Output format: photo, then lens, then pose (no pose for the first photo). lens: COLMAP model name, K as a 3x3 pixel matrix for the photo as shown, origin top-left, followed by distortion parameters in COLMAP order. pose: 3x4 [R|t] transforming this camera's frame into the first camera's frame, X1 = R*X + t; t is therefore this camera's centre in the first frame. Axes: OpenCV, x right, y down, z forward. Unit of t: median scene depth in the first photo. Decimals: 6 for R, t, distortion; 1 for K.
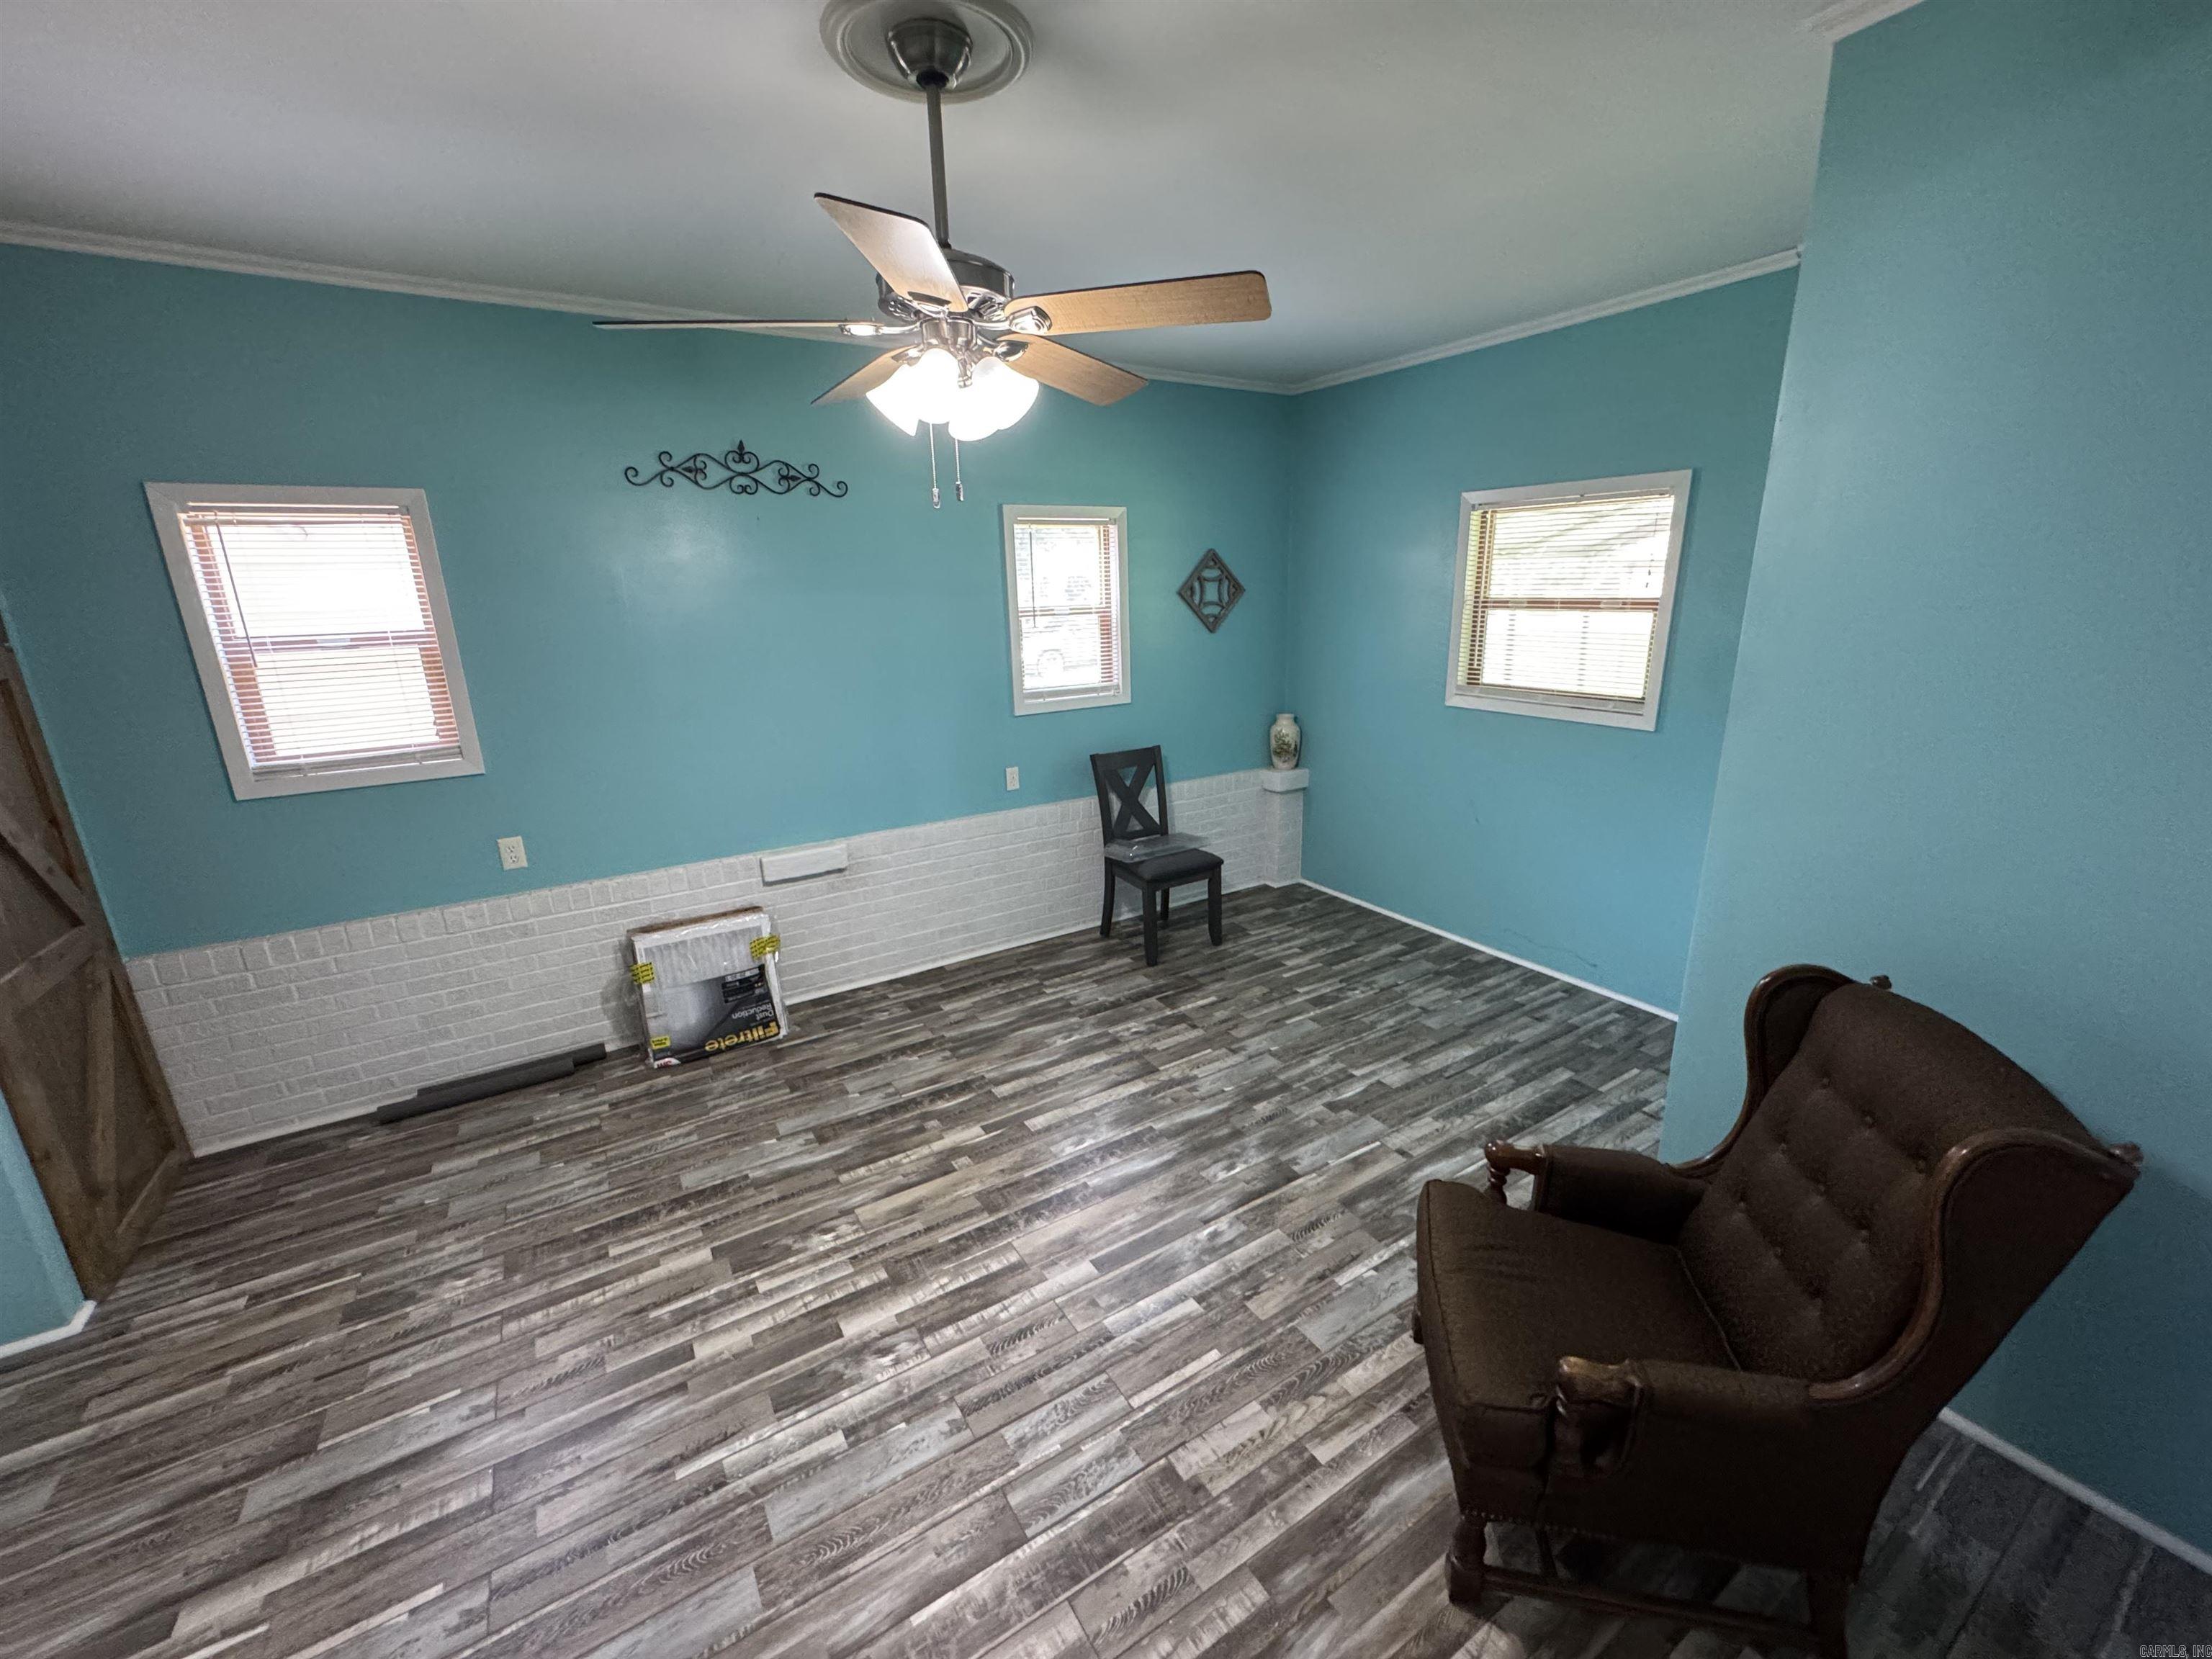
lens RADIAL K [[881.8, 0, 1107.9], [0, 881.8, 831.0], [0, 0, 1]] dist [-0.003226, 0.000657]
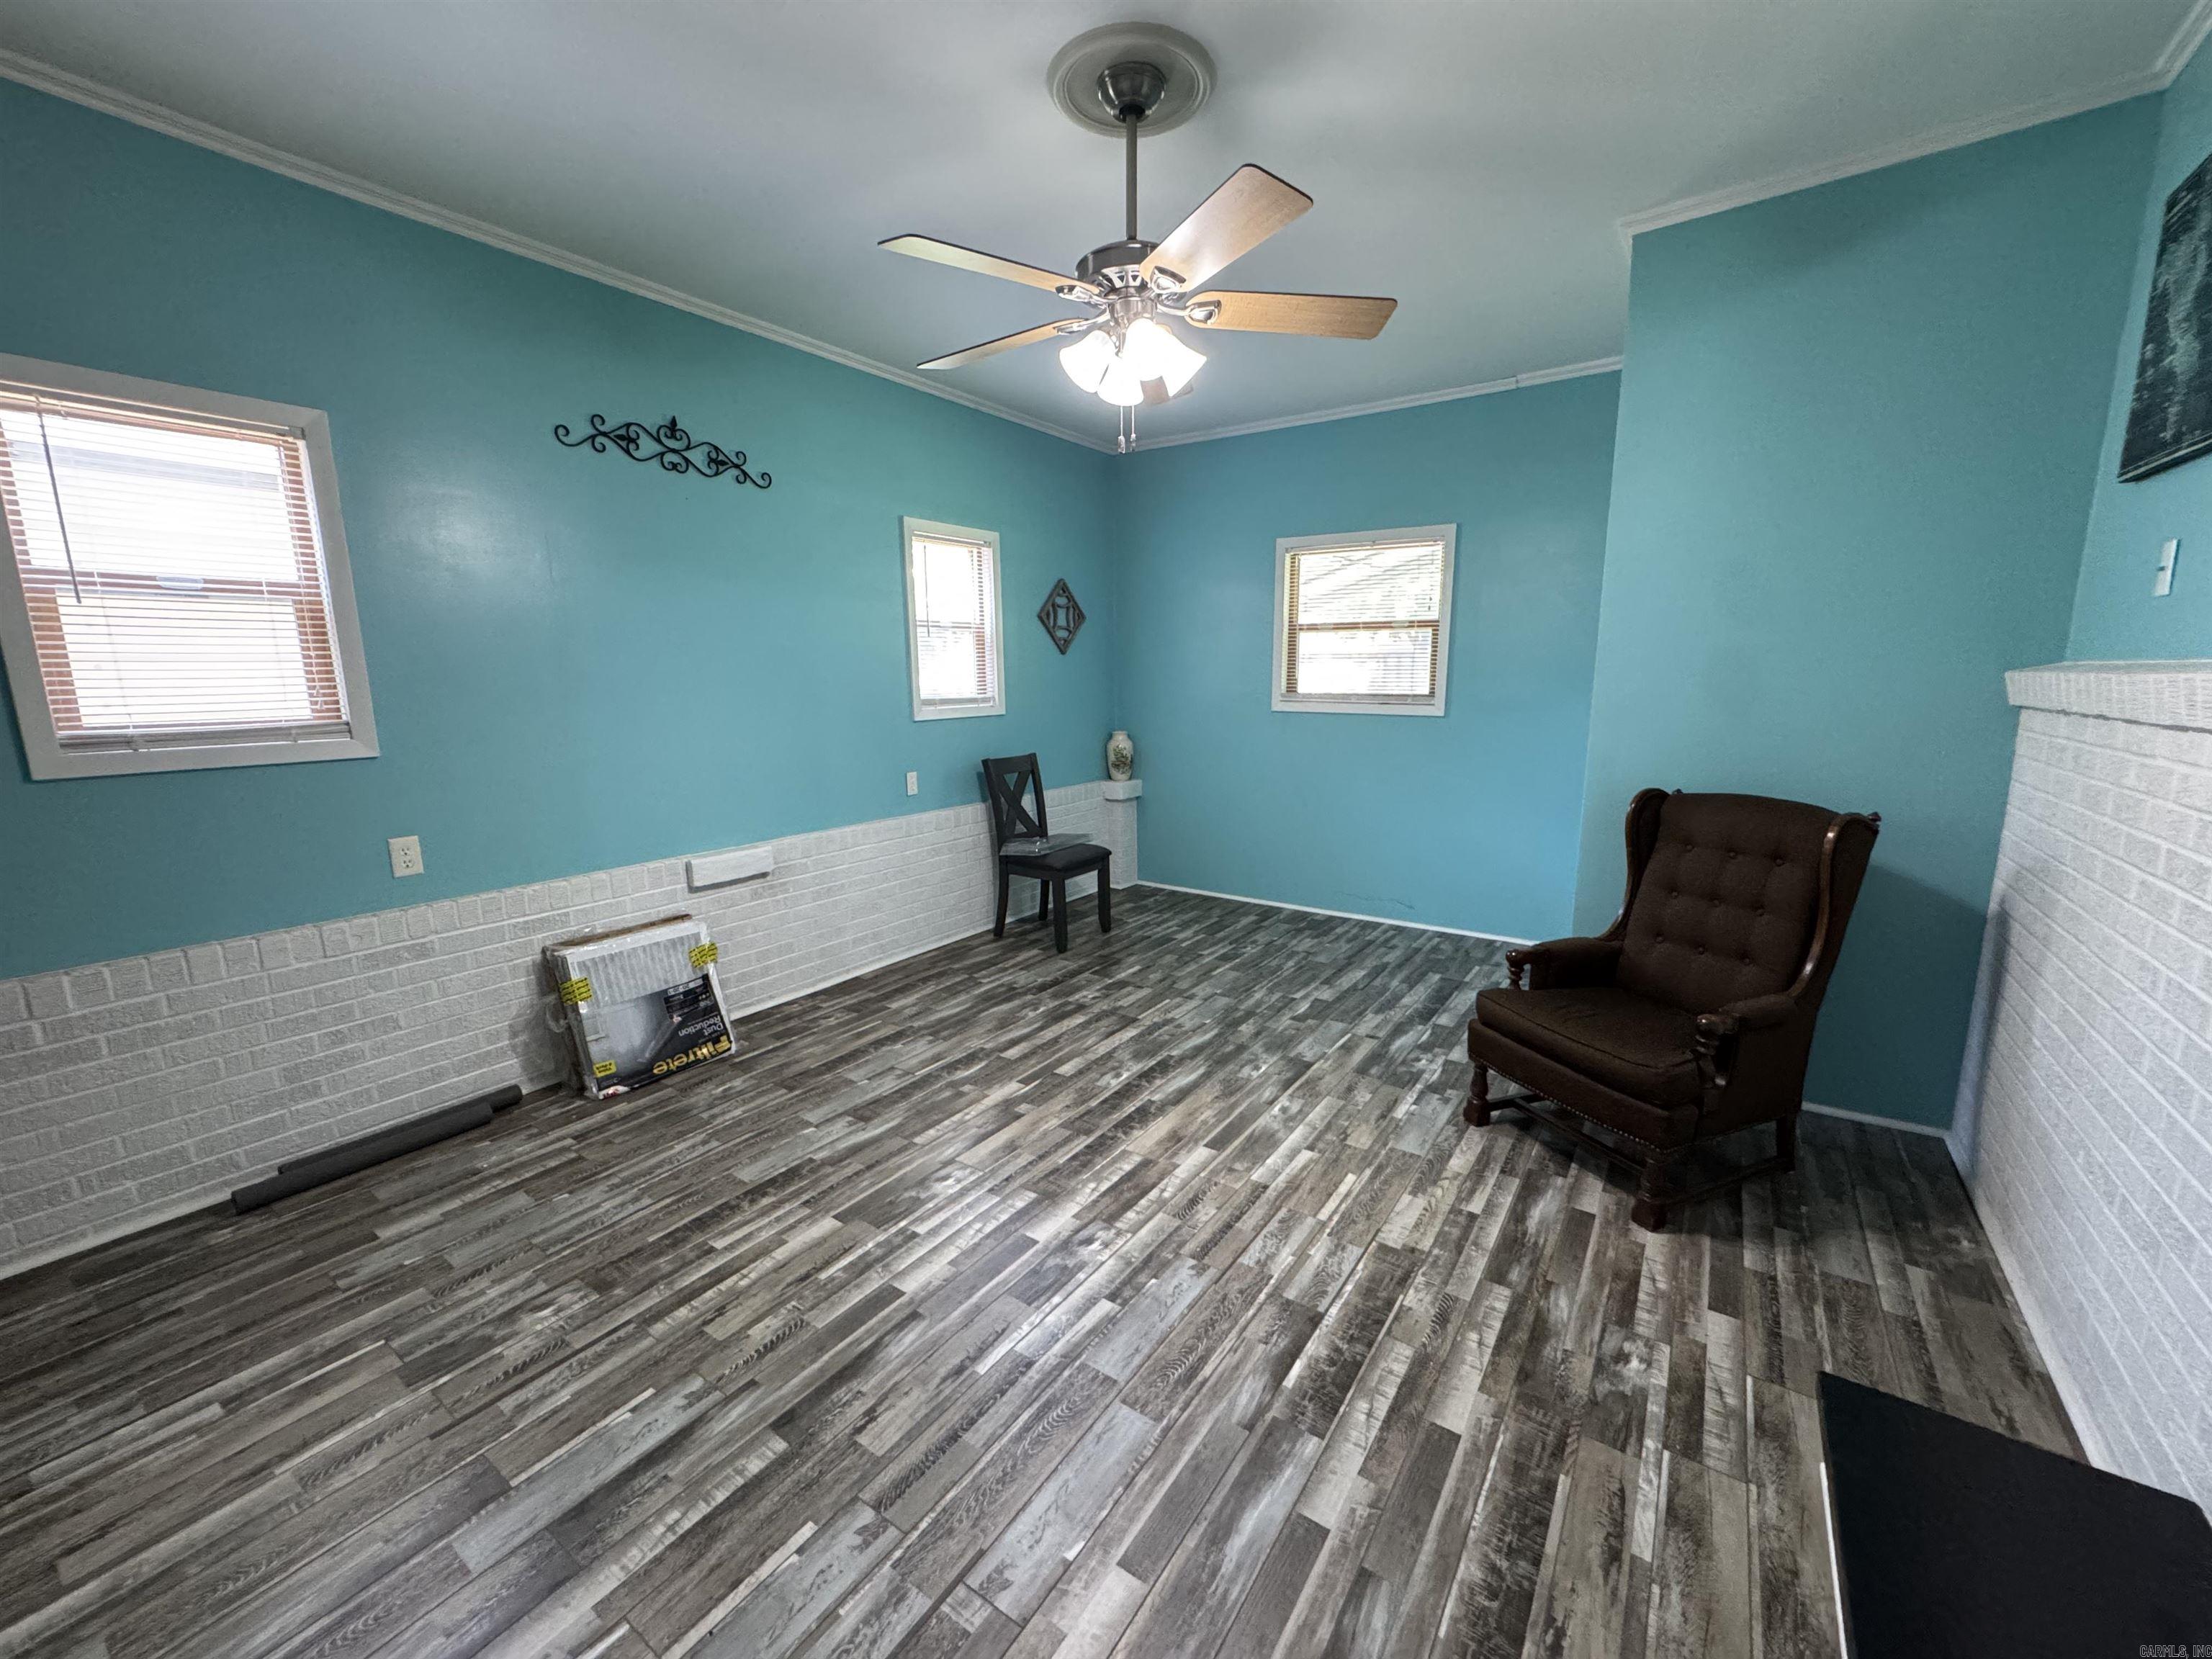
lens RADIAL K [[881.8, 0, 1106.5], [0, 881.8, 831.8], [0, 0, 1]] dist [-0.003226, 0.000657]
pose [[0.920835, -0.052107, 0.386455, -0.435516], [0.089823, 0.992725, -0.080177, 0.142013], [-0.379466, 0.108542, 0.918817, -0.008542]]
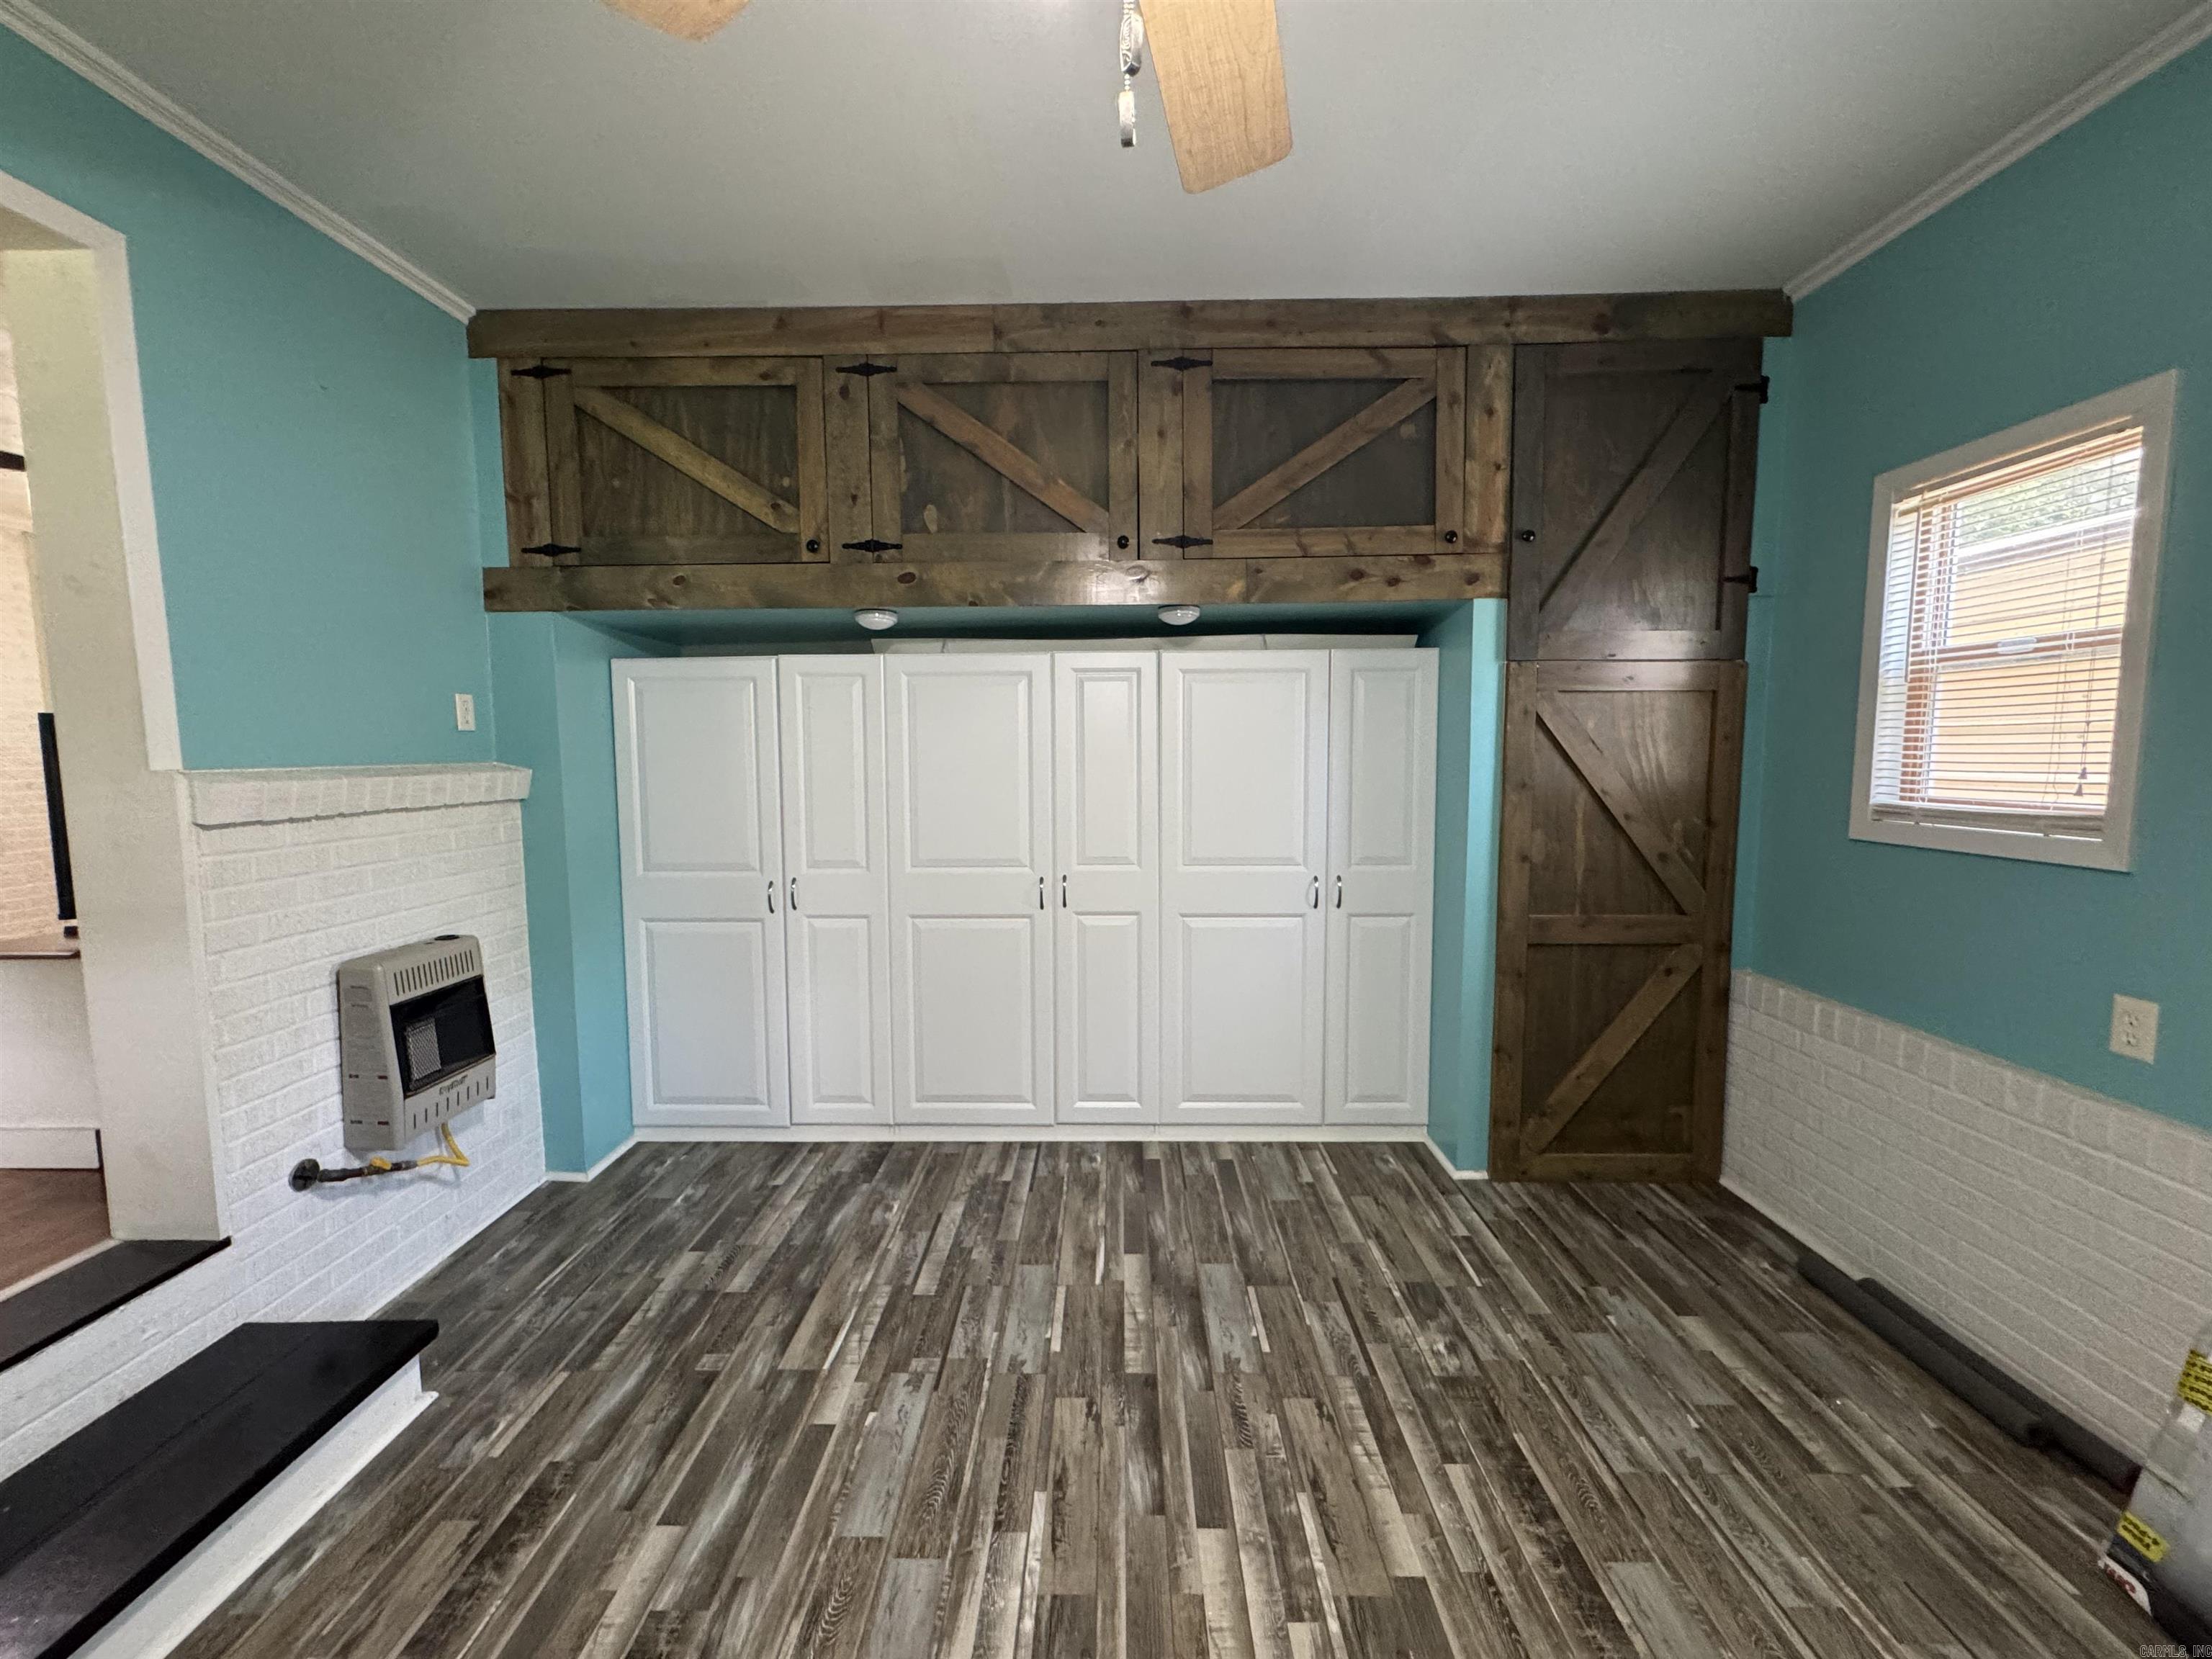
lens RADIAL K [[881.8, 0, 1104.3], [0, 881.8, 827.2], [0, 0, 1]] dist [-0.003226, 0.000657]
pose [[-0.545168, 0.106635, -0.831517, 0.105300], [-0.200872, 0.946367, 0.253061, -0.111369], [0.813906, 0.304990, -0.494509, 0.802005]]
